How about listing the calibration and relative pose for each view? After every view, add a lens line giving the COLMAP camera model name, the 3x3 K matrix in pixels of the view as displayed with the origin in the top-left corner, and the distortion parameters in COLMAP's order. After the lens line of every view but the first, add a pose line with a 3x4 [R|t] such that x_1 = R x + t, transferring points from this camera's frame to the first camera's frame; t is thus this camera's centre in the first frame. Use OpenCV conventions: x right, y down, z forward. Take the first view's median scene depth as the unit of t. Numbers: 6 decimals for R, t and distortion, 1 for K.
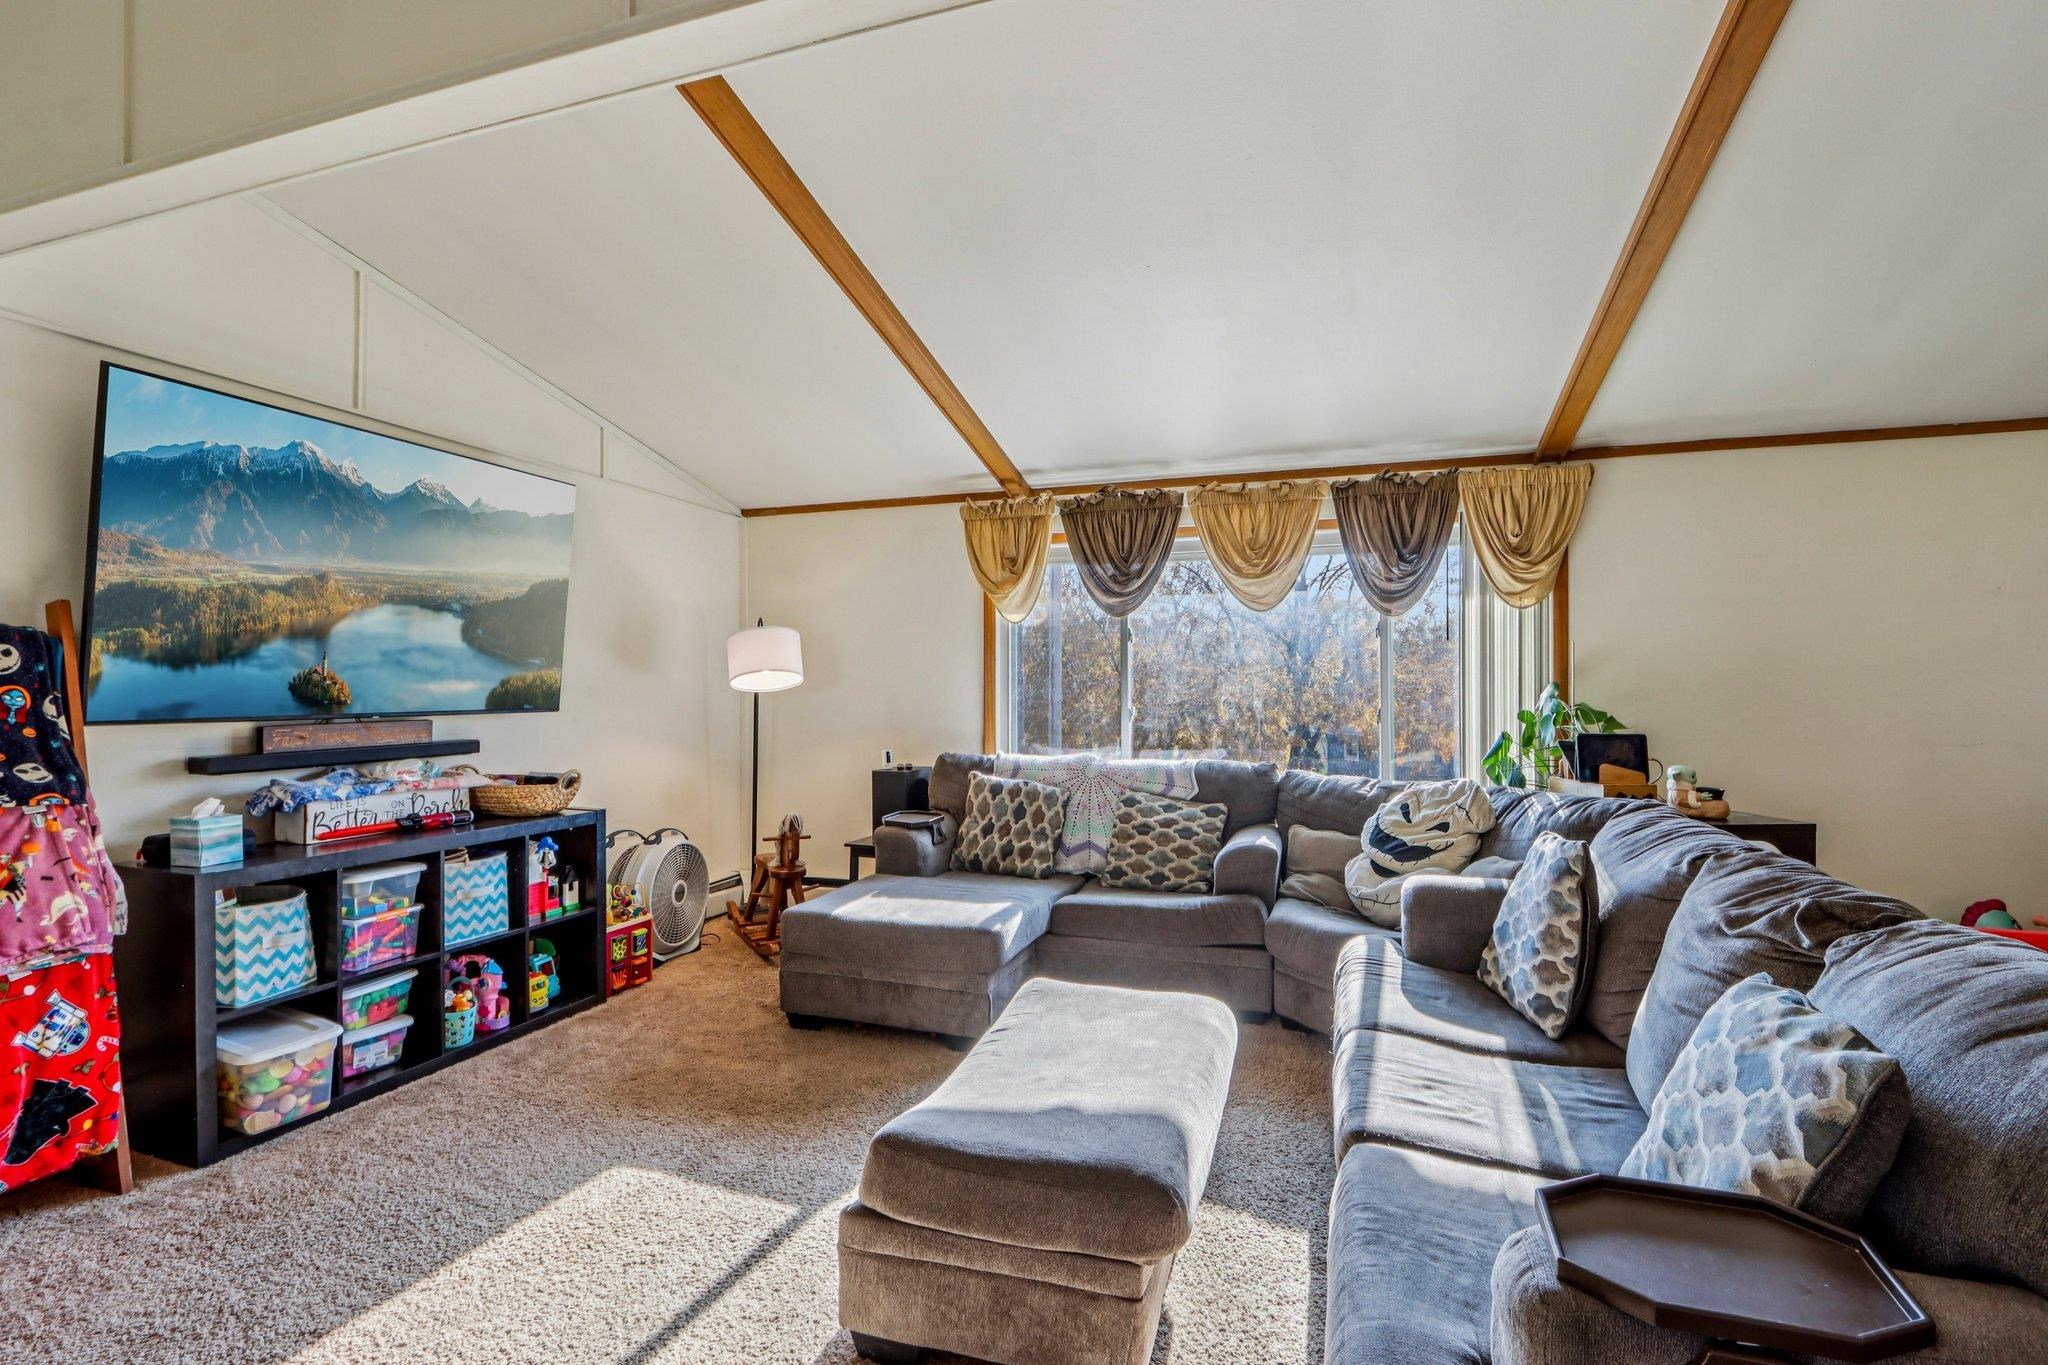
lens RADIAL K [[994.8, 0, 1006.6], [0, 994.8, 674.3], [0, 0, 1]] dist [-0.015256, 0.003374]
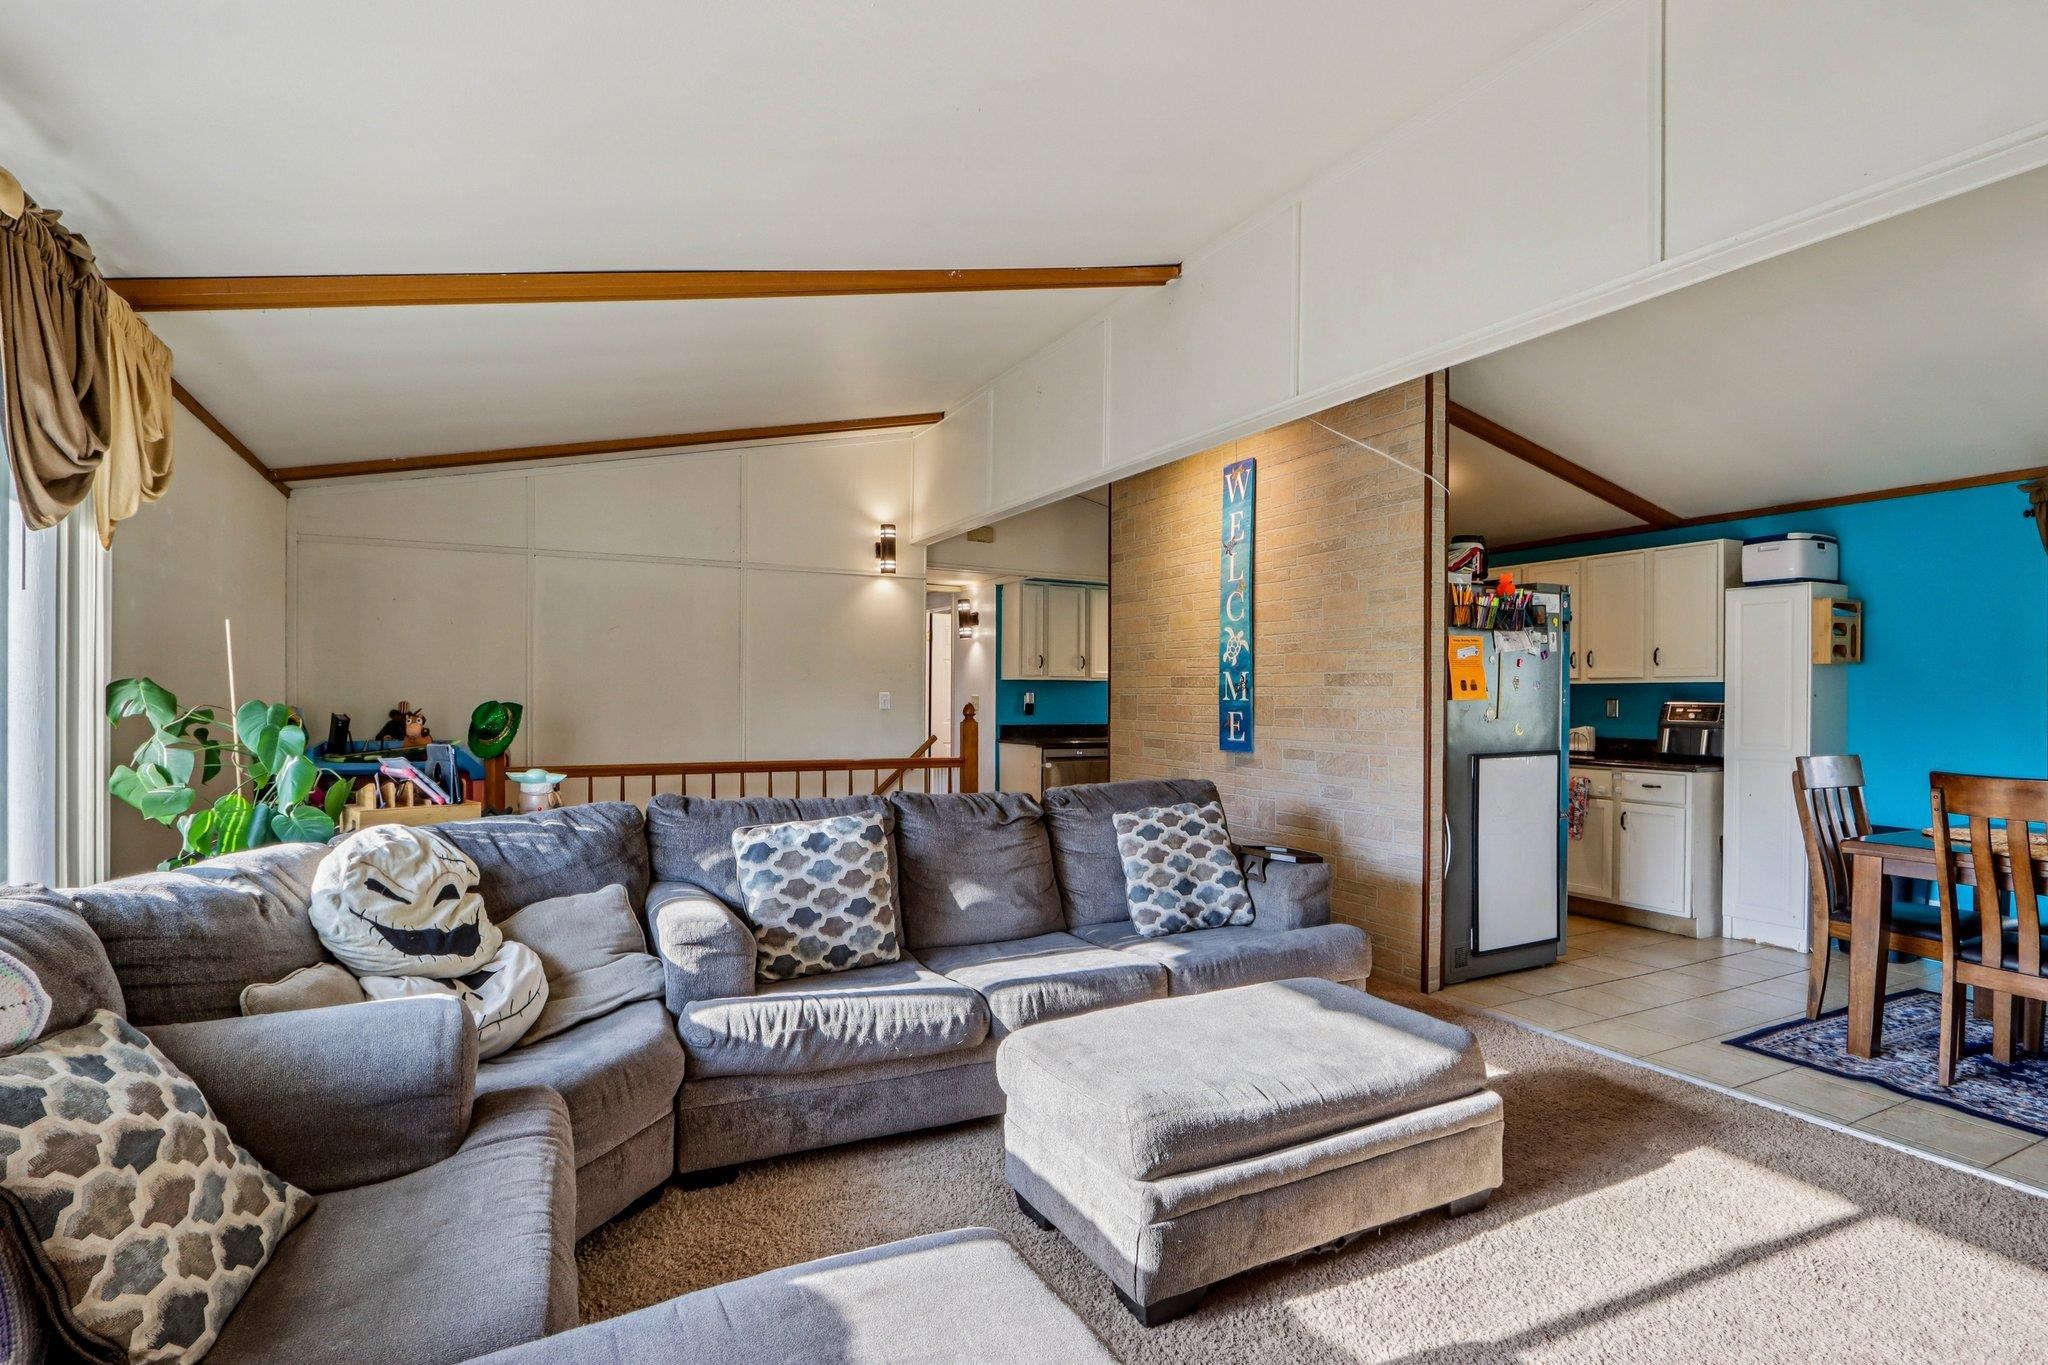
lens RADIAL K [[994.8, 0, 998.1], [0, 994.8, 705.0], [0, 0, 1]] dist [-0.015256, 0.003374]
pose [[-0.714488, -0.008218, 0.699599, -0.286599], [-0.014223, 0.999895, -0.002779, 0.019931], [-0.699503, -0.011936, -0.714530, 1.151036]]
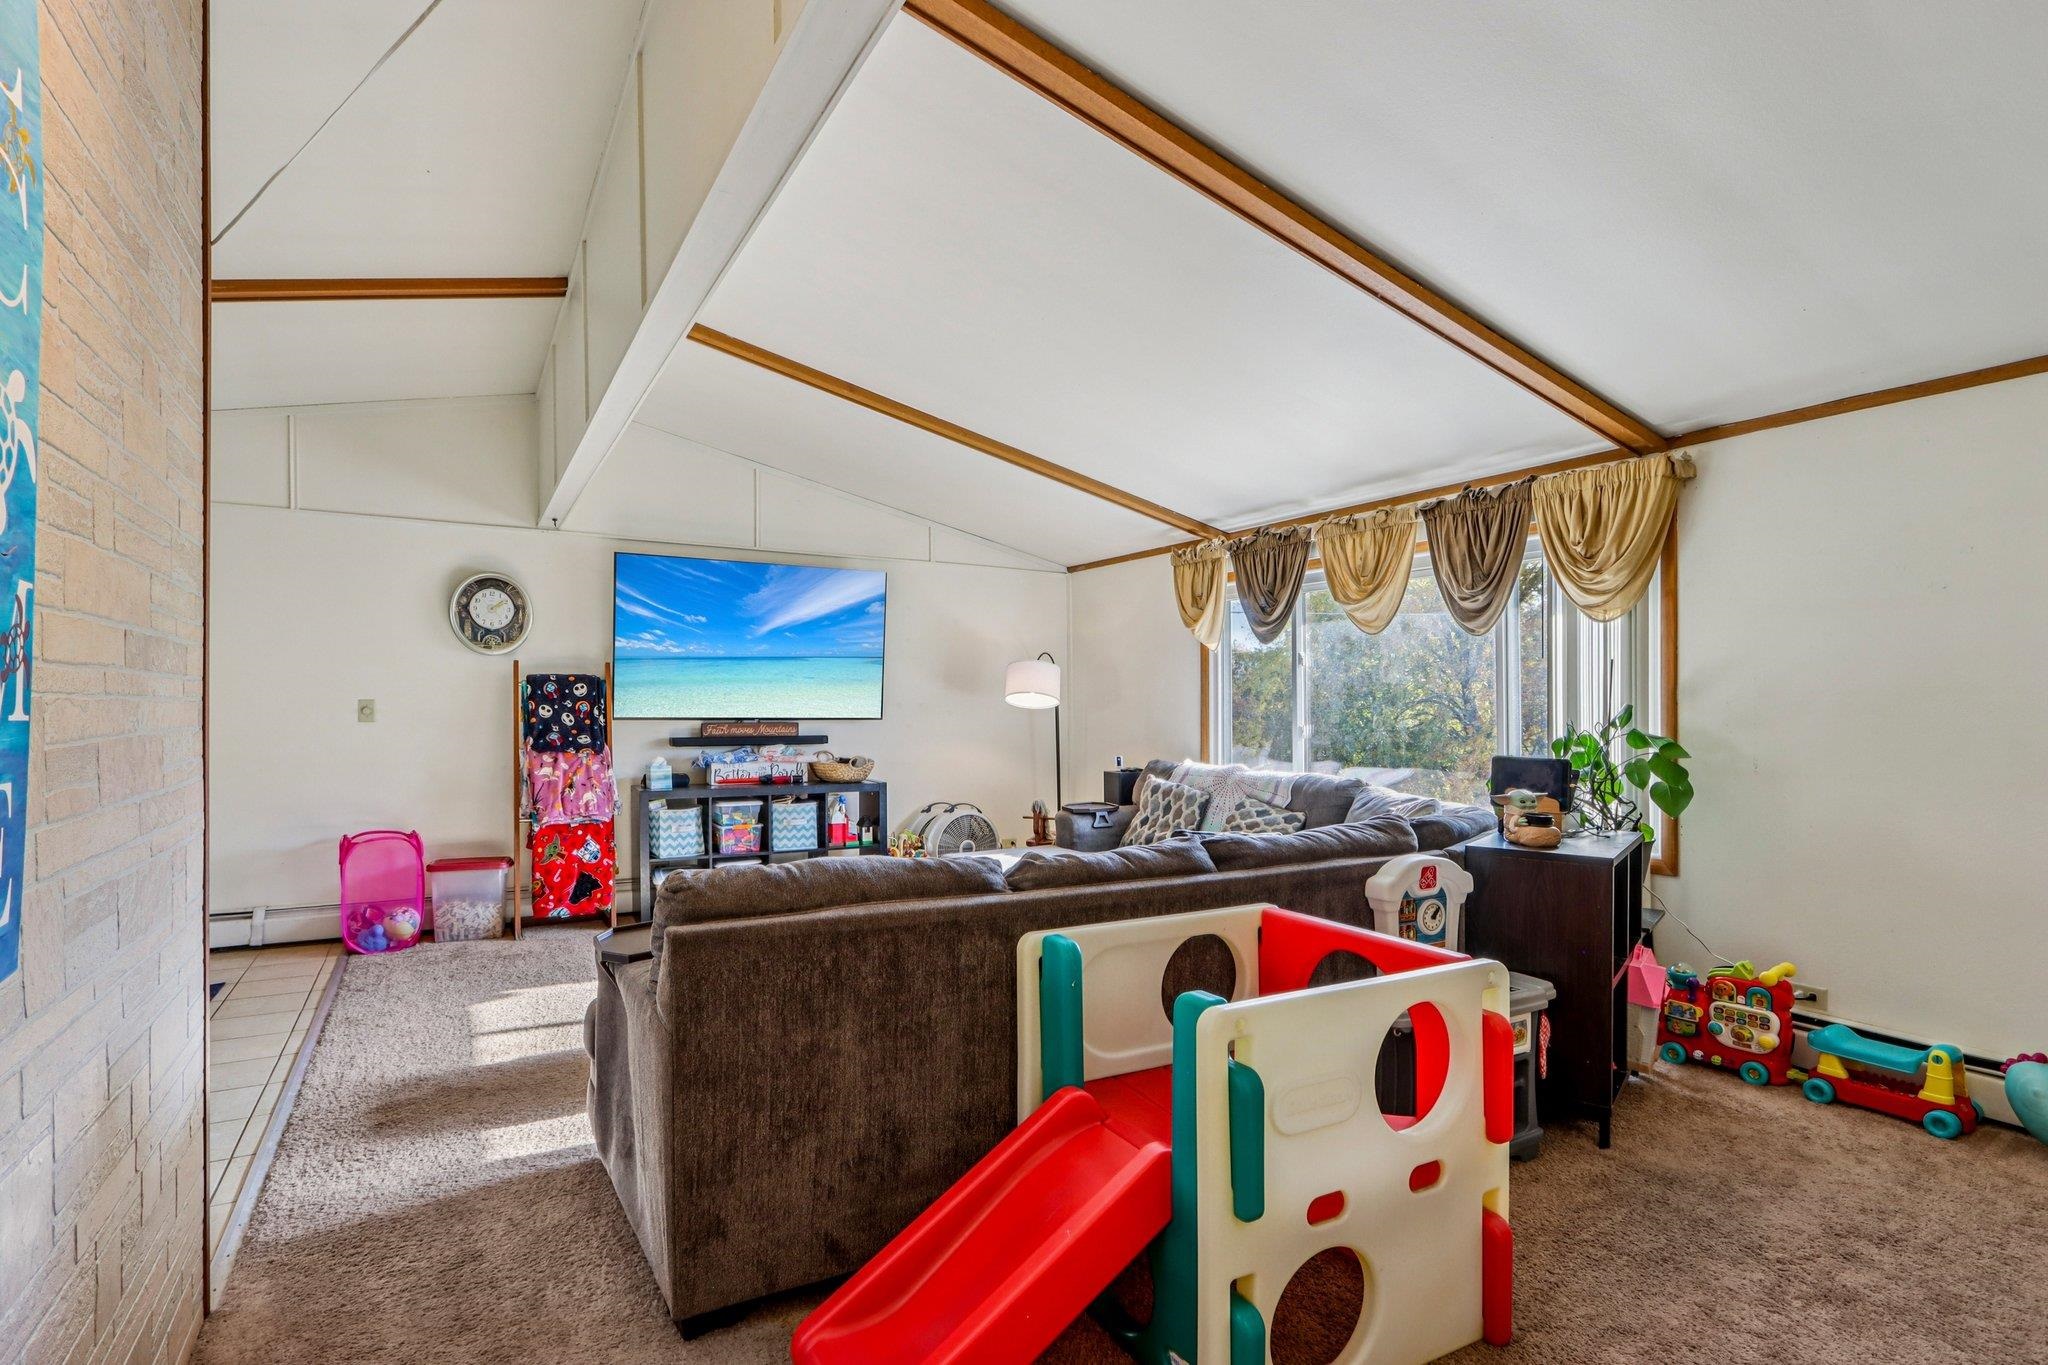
lens RADIAL K [[1009.4, 0, 976.6], [0, 1009.4, 691.7], [0, 0, 1]] dist [-0.015271, 0.003649]
pose [[0.735801, -0.003545, -0.677189, 0.785380], [0.002325, 0.999994, -0.002709, -0.001887], [0.677194, 0.000419, 0.735804, -0.072291]]
